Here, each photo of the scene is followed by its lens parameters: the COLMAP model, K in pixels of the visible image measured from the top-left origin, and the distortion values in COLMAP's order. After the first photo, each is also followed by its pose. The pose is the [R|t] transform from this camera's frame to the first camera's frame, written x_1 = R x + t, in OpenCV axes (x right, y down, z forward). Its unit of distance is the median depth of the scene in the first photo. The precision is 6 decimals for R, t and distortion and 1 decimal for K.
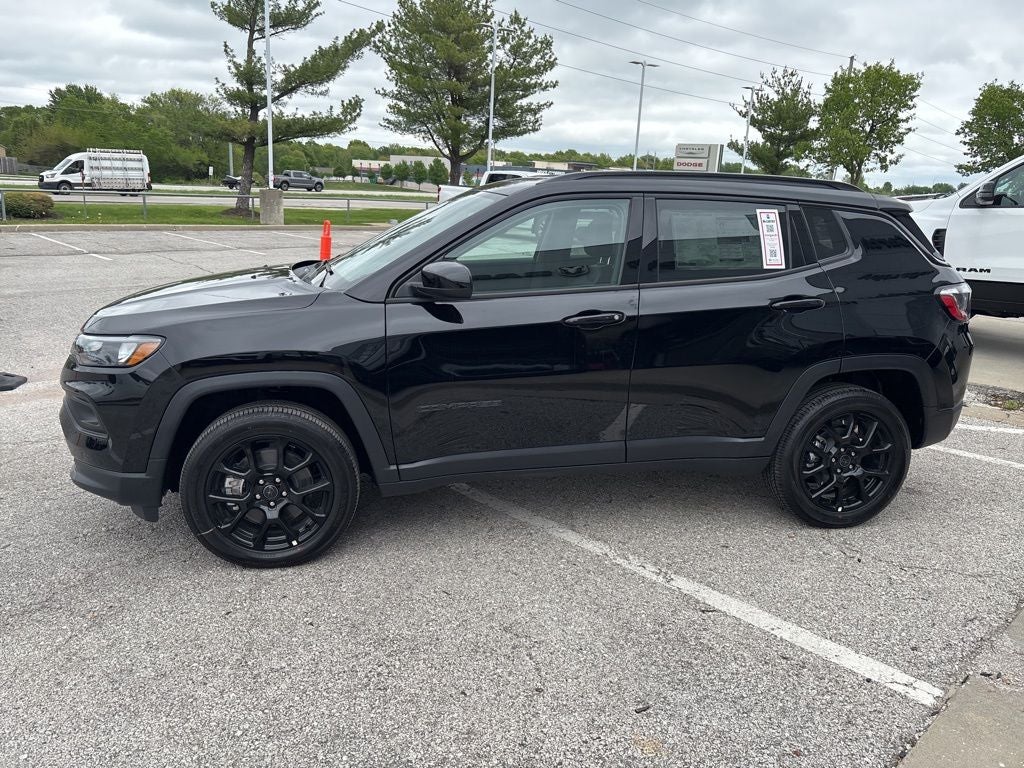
lens RADIAL K [[778.5, 0, 508.4], [0, 778.5, 374.0], [0, 0, 1]] dist [0.034094, -0.032521]
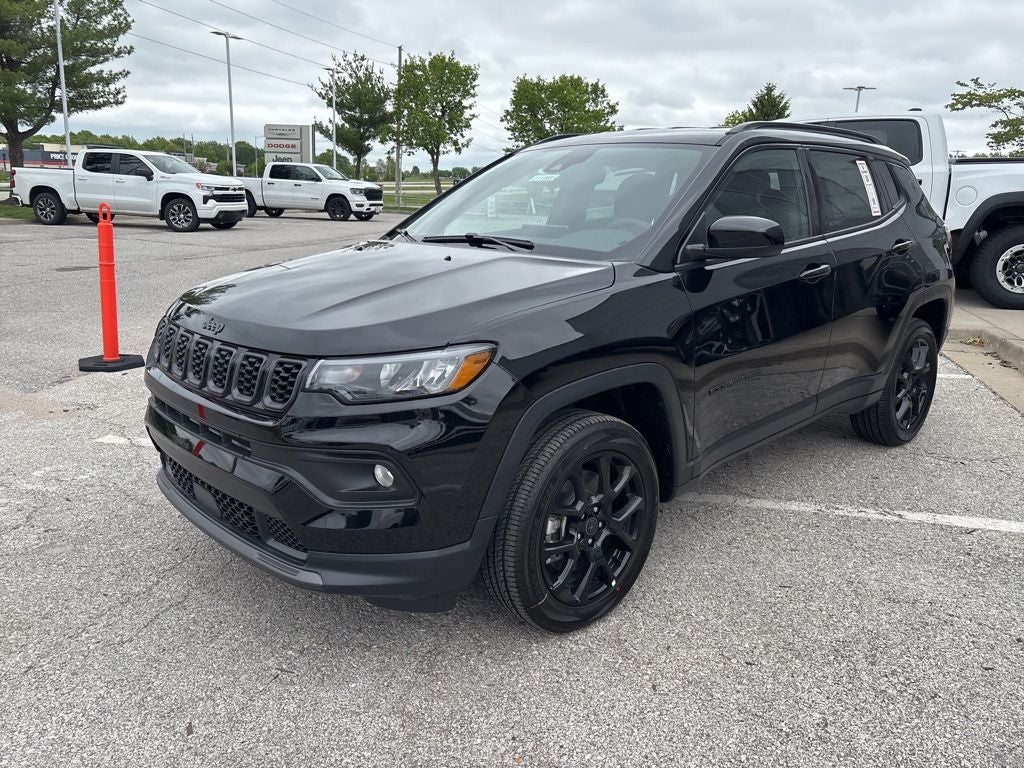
lens RADIAL K [[778.5, 0, 508.4], [0, 778.5, 374.0], [0, 0, 1]] dist [0.034094, -0.032521]
pose [[0.848573, -0.146431, 0.508411, -0.085817], [0.137140, 0.988971, 0.055944, -0.006215], [-0.510996, 0.022251, 0.859295, 0.042648]]
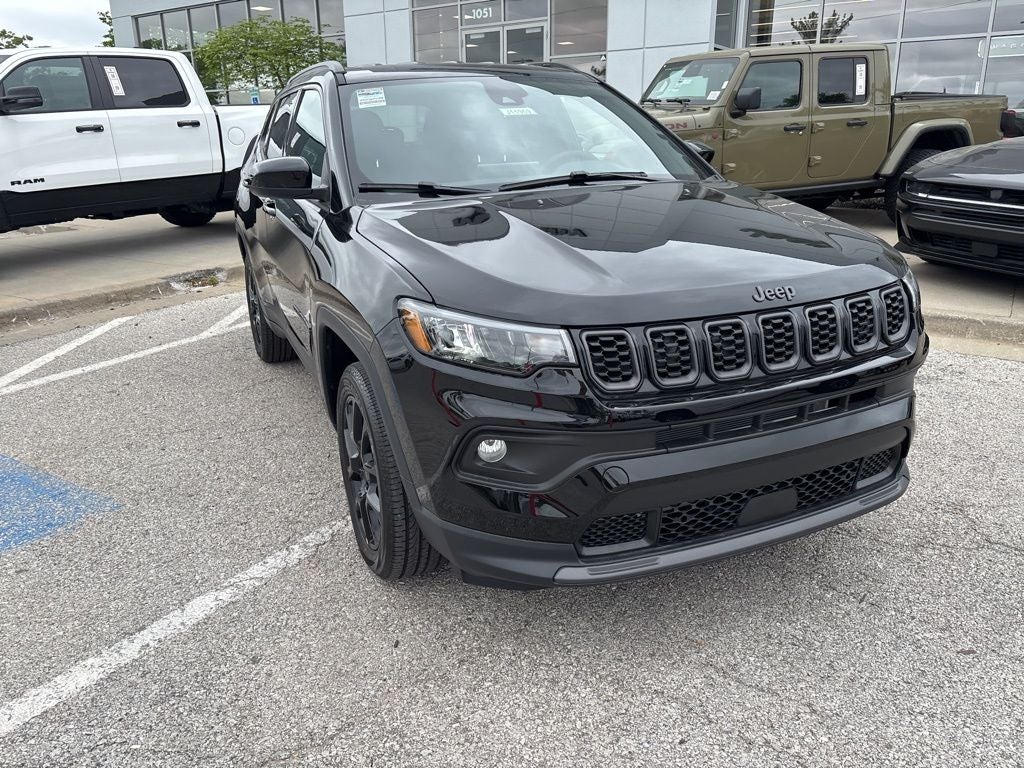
lens RADIAL K [[774.0, 0, 509.5], [0, 774.0, 386.3], [0, 0, 1]] dist [0.059591, -0.073190]
pose [[-0.219577, -0.335325, 0.916157, -0.129789], [0.236138, 0.892884, 0.383402, -0.035781], [-0.946586, 0.300526, -0.116874, 0.165597]]
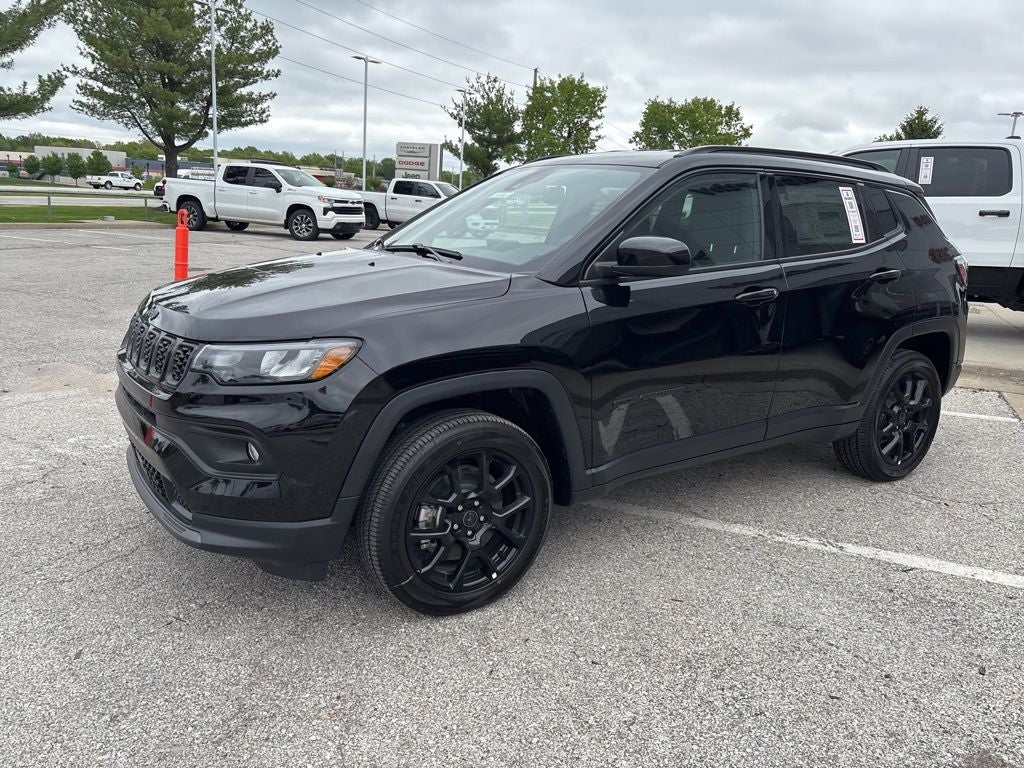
lens RADIAL K [[778.5, 0, 508.4], [0, 778.5, 374.0], [0, 0, 1]] dist [0.034094, -0.032521]
pose [[0.925744, -0.078041, 0.370010, -0.064395], [0.078118, 0.996834, 0.014801, -0.001351], [-0.369994, 0.015202, 0.928910, 0.024526]]
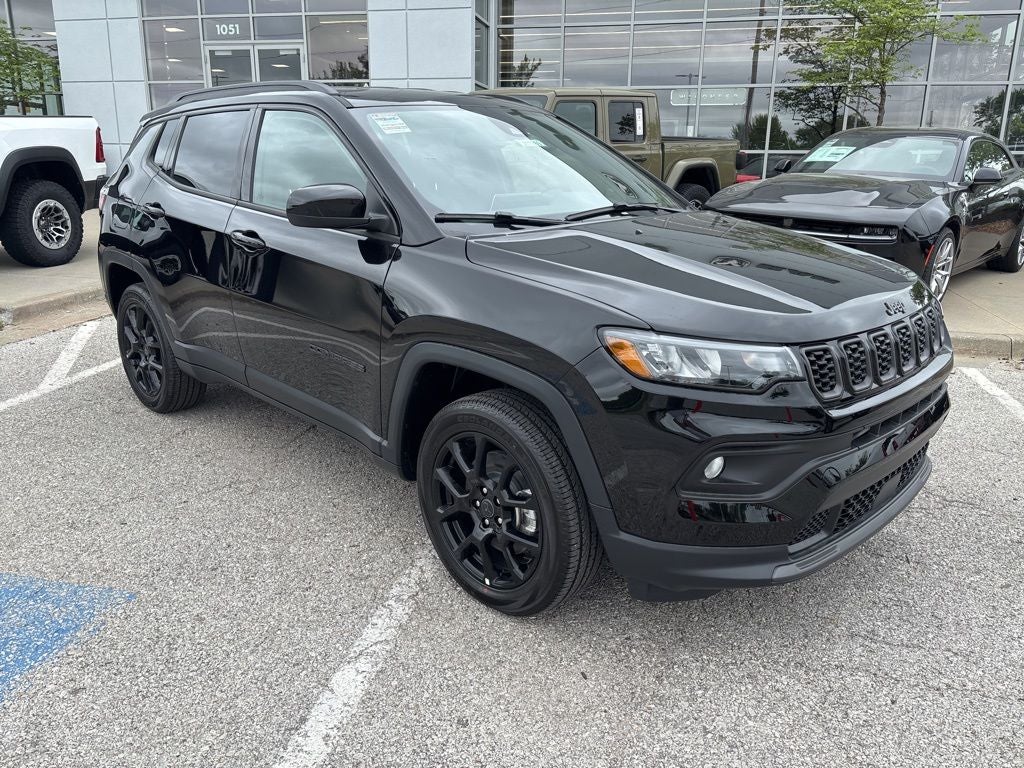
lens RADIAL K [[772.9, 0, 511.8], [0, 772.9, 388.0], [0, 0, 1]] dist [0.060021, -0.072183]
pose [[-0.558886, -0.277948, 0.781276, -0.112591], [0.161441, 0.887656, 0.431281, -0.045401], [-0.813378, 0.367167, -0.451226, 0.205697]]
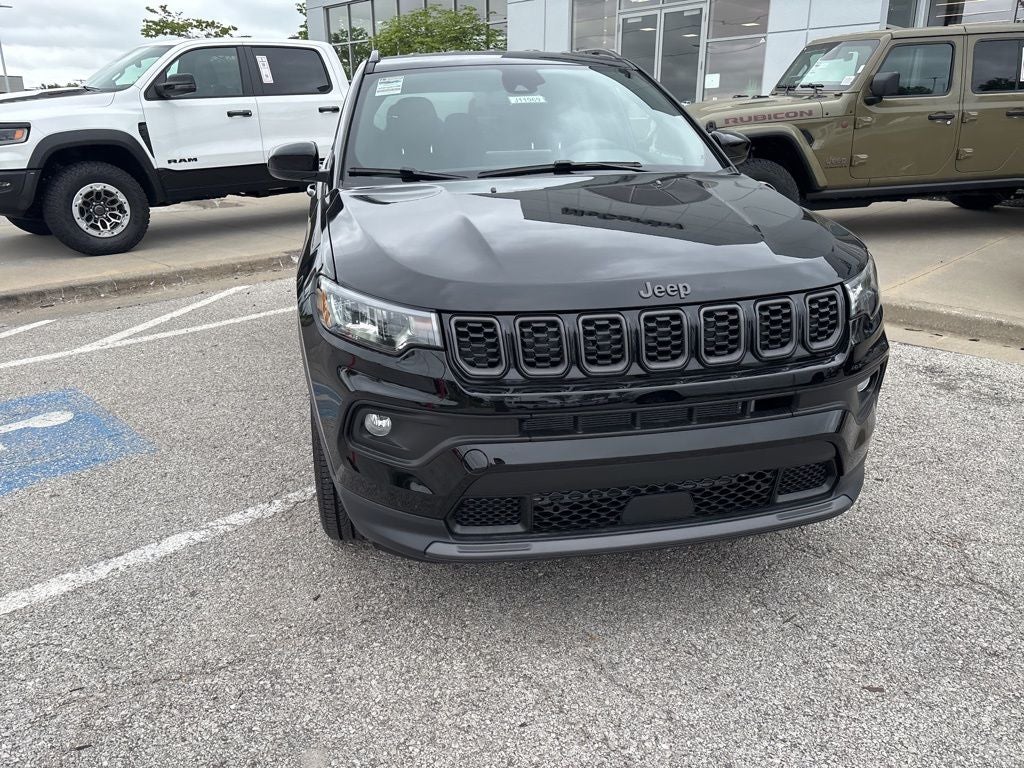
lens RADIAL K [[775.9, 0, 509.0], [0, 775.9, 388.6], [0, 0, 1]] dist [0.059865, -0.075705]
pose [[0.005205, -0.360769, 0.932641, -0.134912], [0.242564, 0.905255, 0.348822, -0.030226], [-0.970121, 0.224410, 0.092221, 0.141667]]
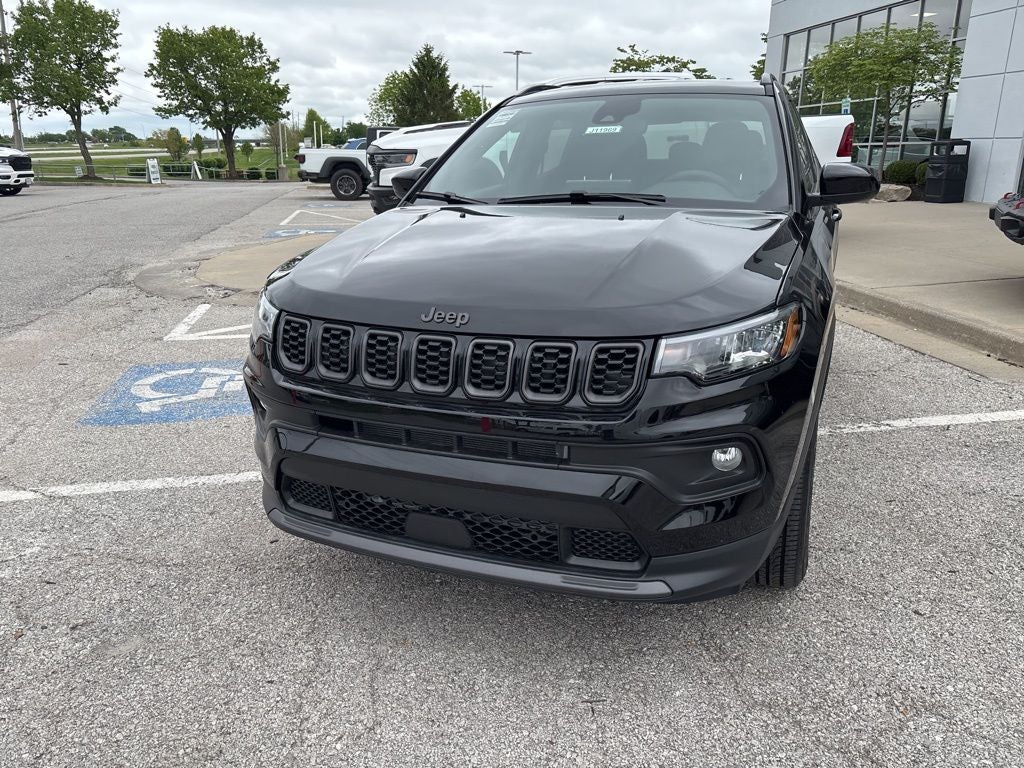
lens RADIAL K [[774.0, 0, 509.5], [0, 774.0, 386.3], [0, 0, 1]] dist [0.059591, -0.073190]
pose [[0.553692, -0.278700, 0.784698, -0.121137], [0.216933, 0.958068, 0.187204, -0.016817], [-0.803968, 0.066574, 0.590934, 0.088235]]
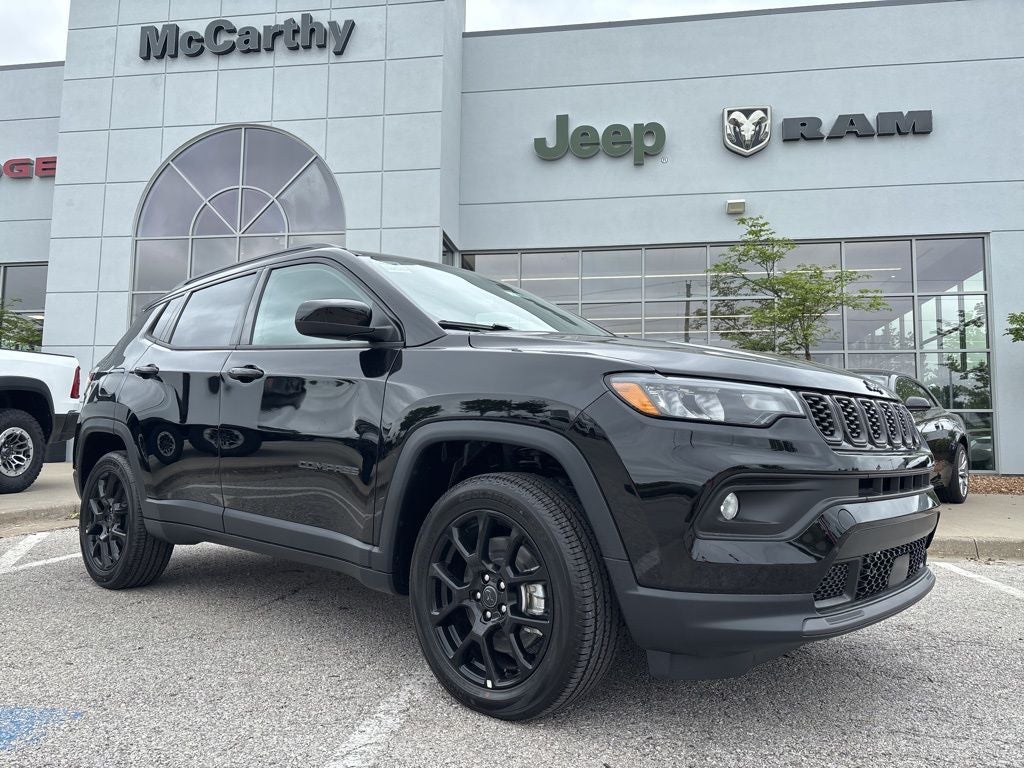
lens RADIAL K [[772.9, 0, 511.8], [0, 772.9, 388.0], [0, 0, 1]] dist [0.060021, -0.072183]
pose [[-0.608242, 0.014822, 0.793613, -0.113322], [0.148714, 0.984249, 0.095595, -0.025350], [-0.779696, 0.176166, -0.600866, 0.216948]]
